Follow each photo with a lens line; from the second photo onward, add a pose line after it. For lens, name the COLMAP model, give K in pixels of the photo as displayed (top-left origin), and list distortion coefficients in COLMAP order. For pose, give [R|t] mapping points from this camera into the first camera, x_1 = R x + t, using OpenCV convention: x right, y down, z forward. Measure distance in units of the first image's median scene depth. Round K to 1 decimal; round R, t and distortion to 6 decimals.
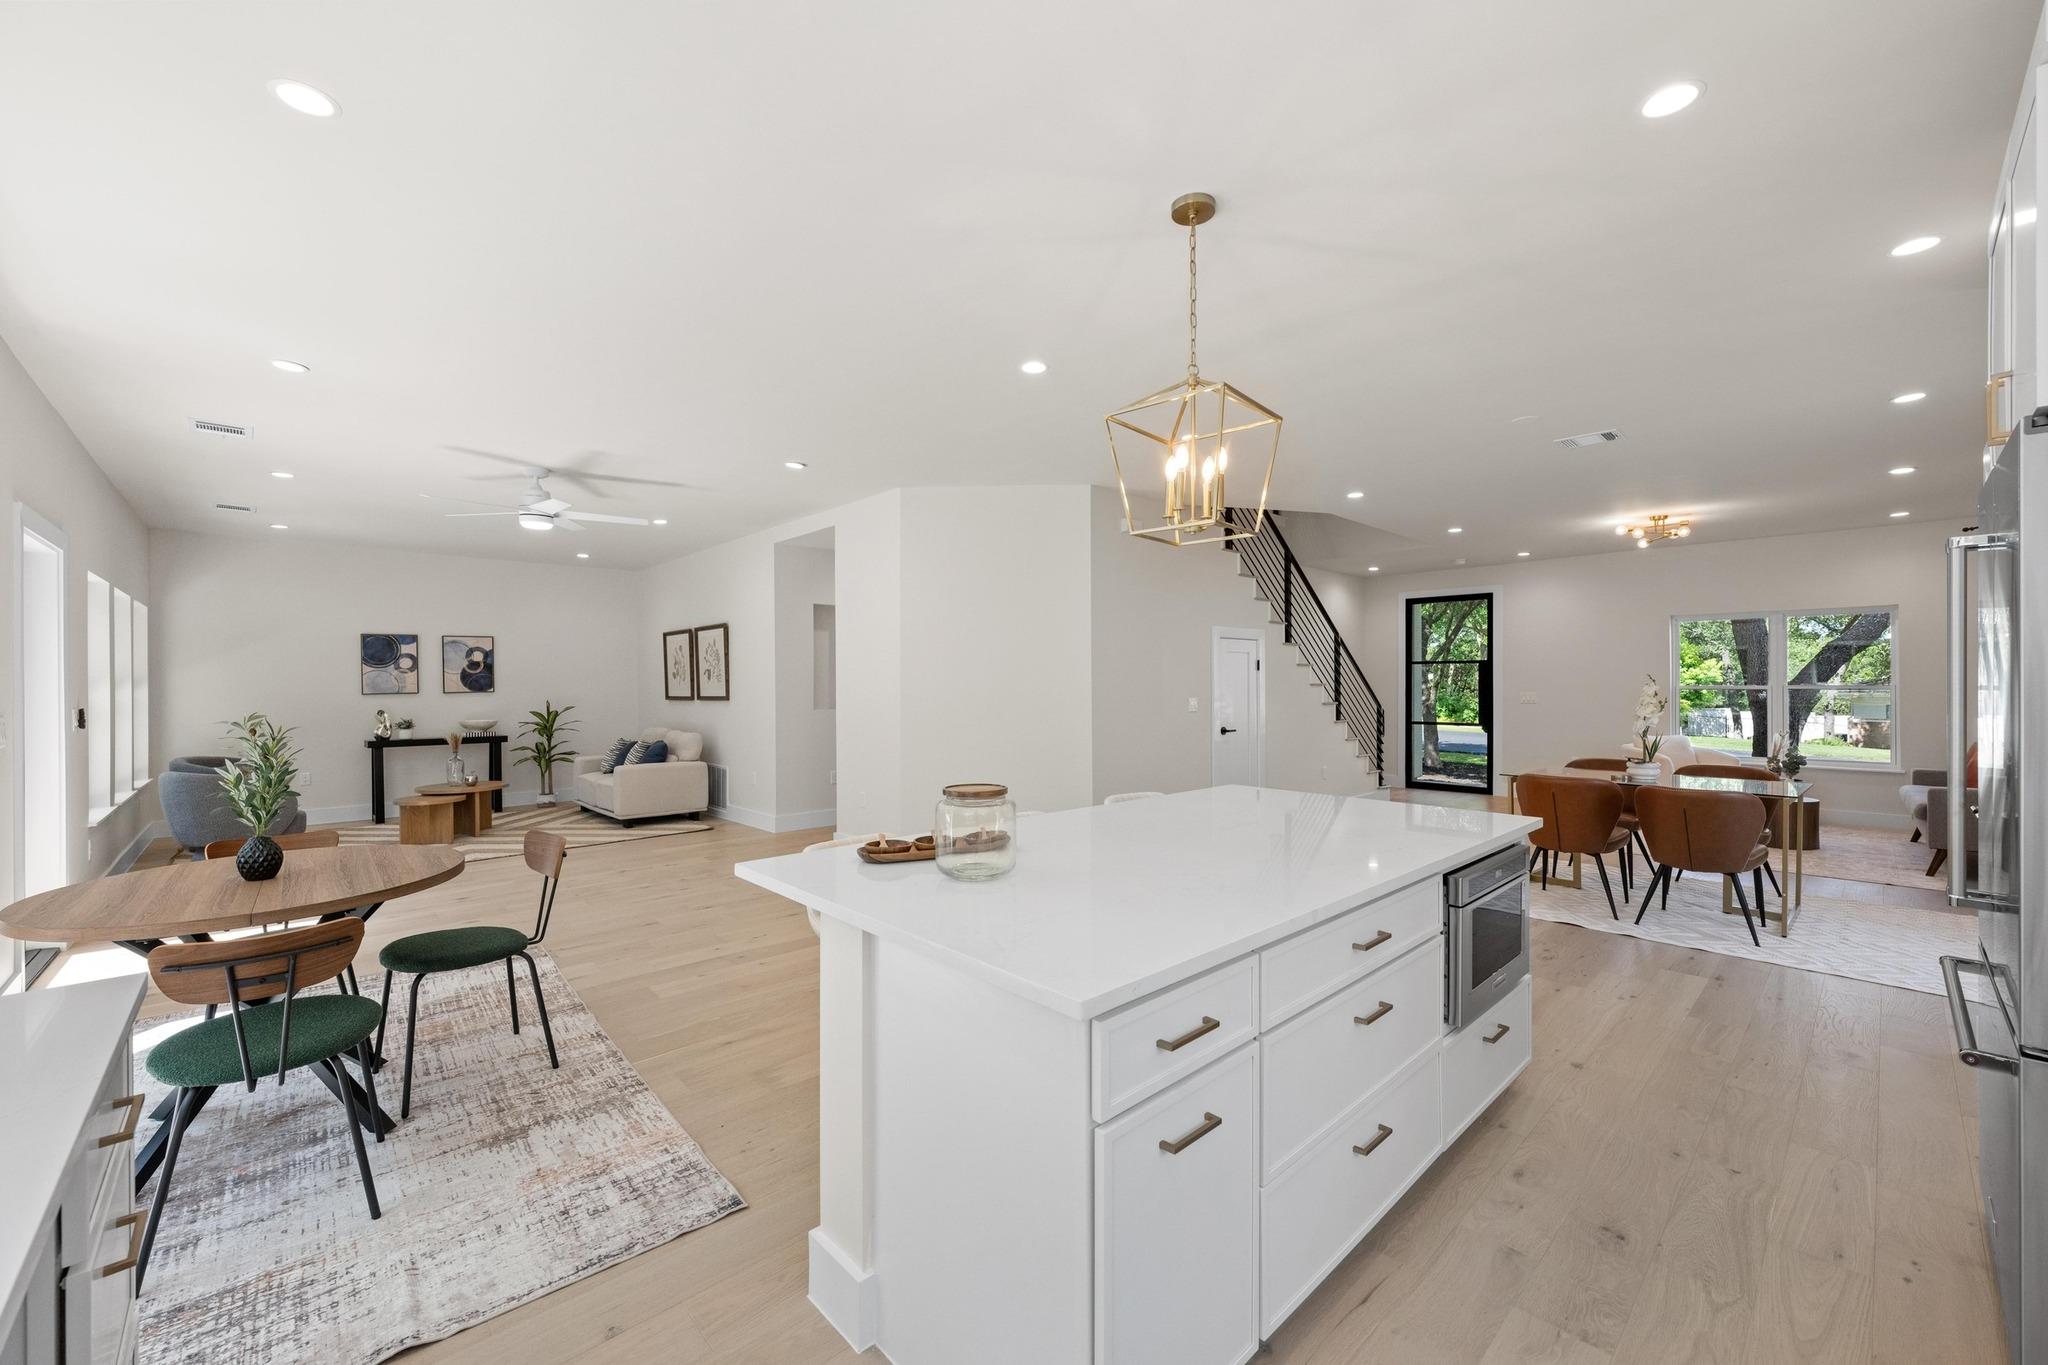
lens RADIAL K [[804.9, 0, 1025.5], [0, 804.9, 687.4], [0, 0, 1]] dist [-0.001911, 0.000001]
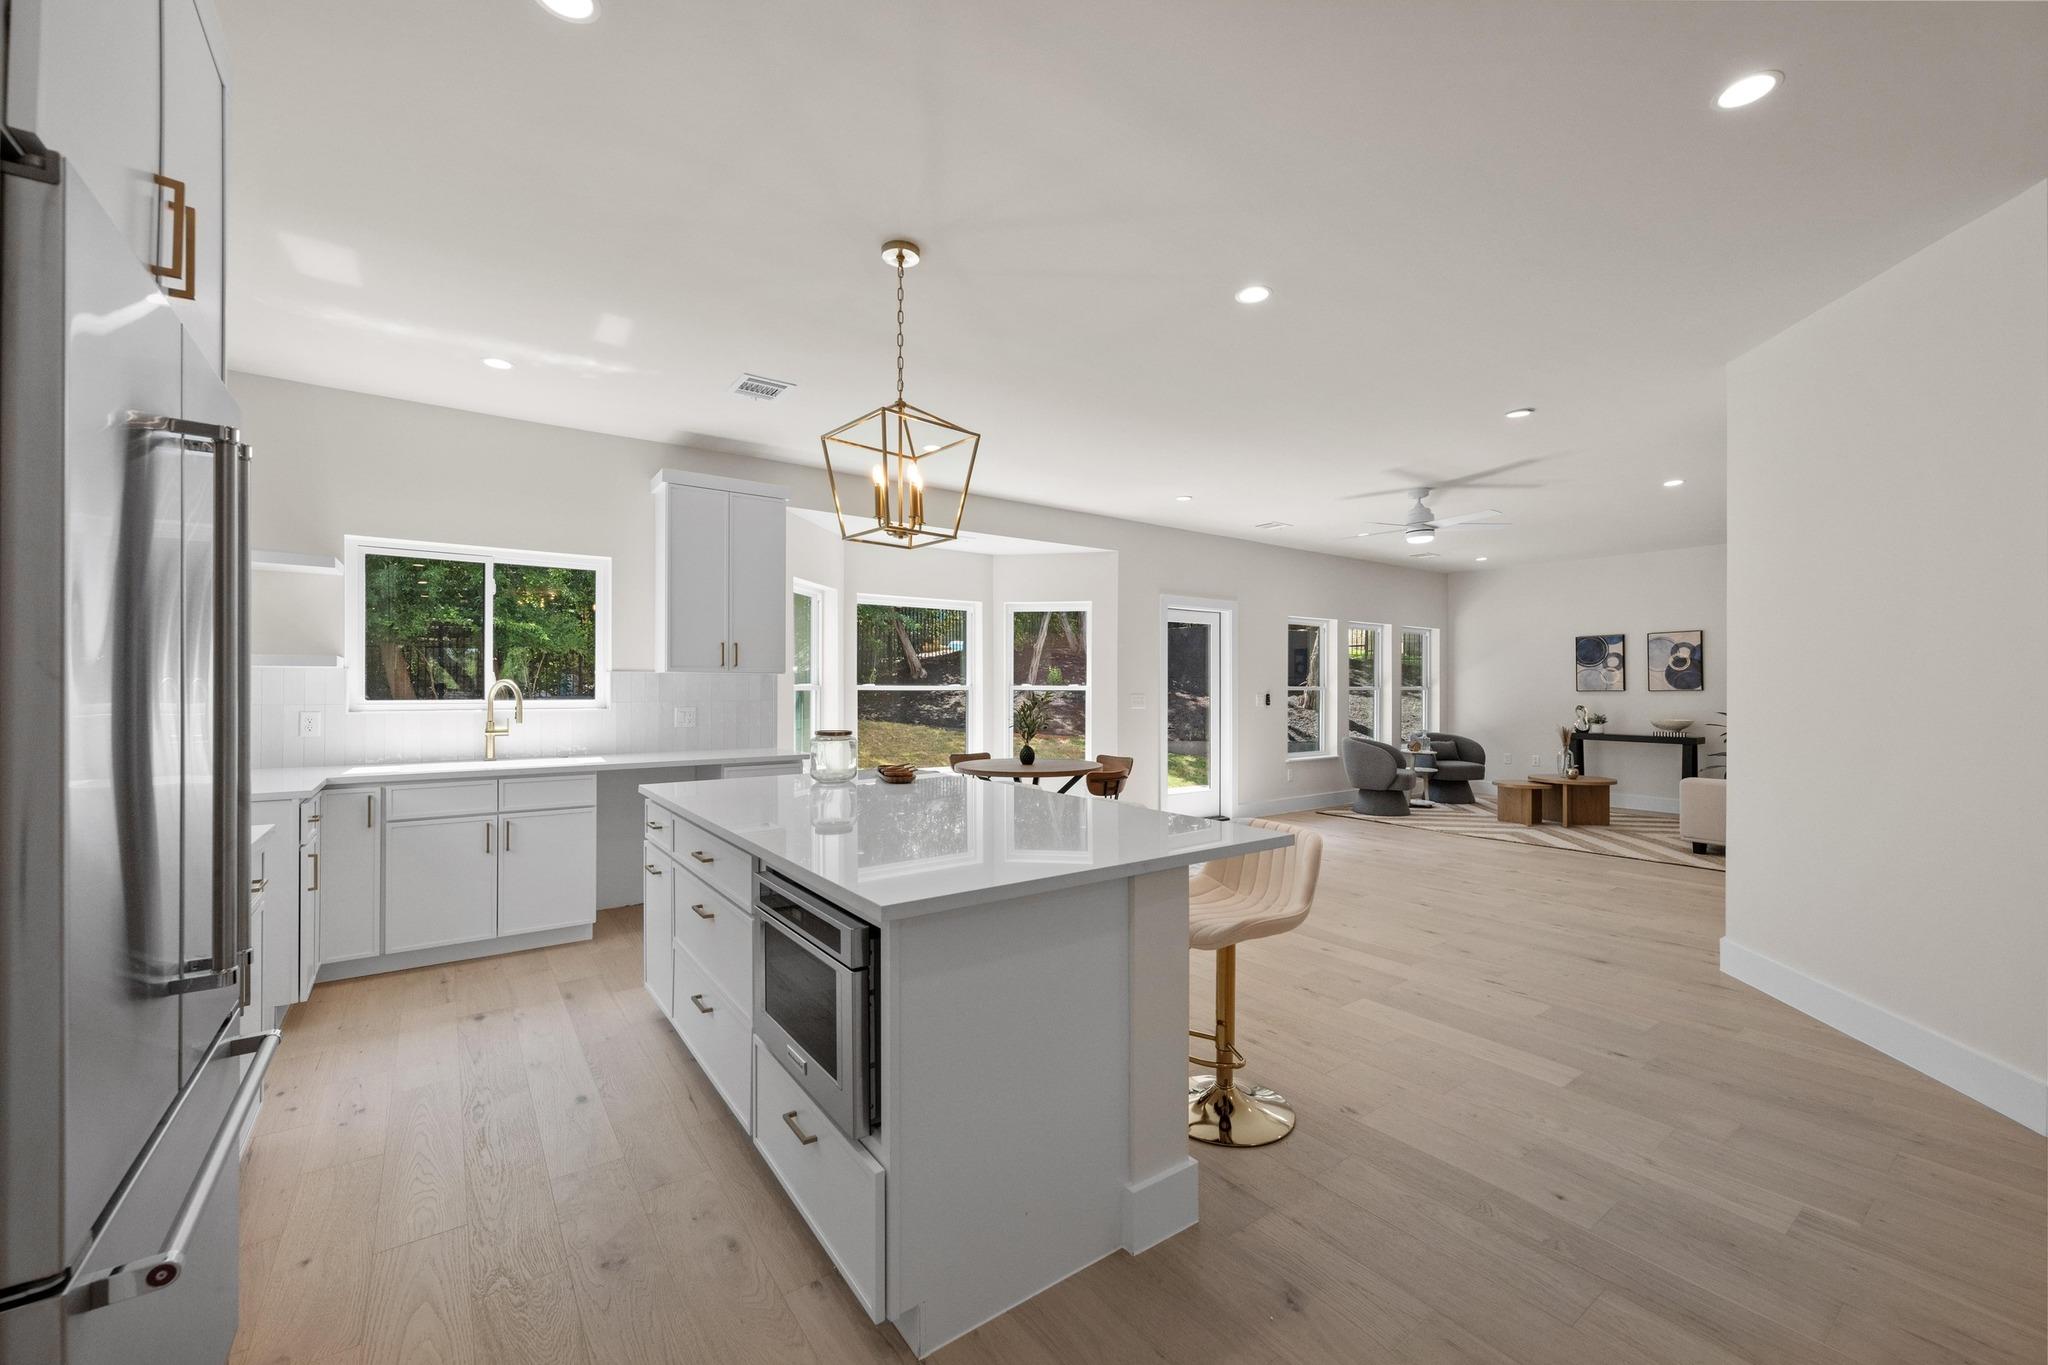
lens RADIAL K [[804.9, 0, 1024.5], [0, 804.9, 680.2], [0, 0, 1]] dist [-0.001911, 0.000001]
pose [[-0.124005, -0.008394, -0.992246, 0.366882], [-0.004379, 0.999959, -0.007912, 0.005322], [0.992272, 0.003364, -0.124036, 0.364258]]
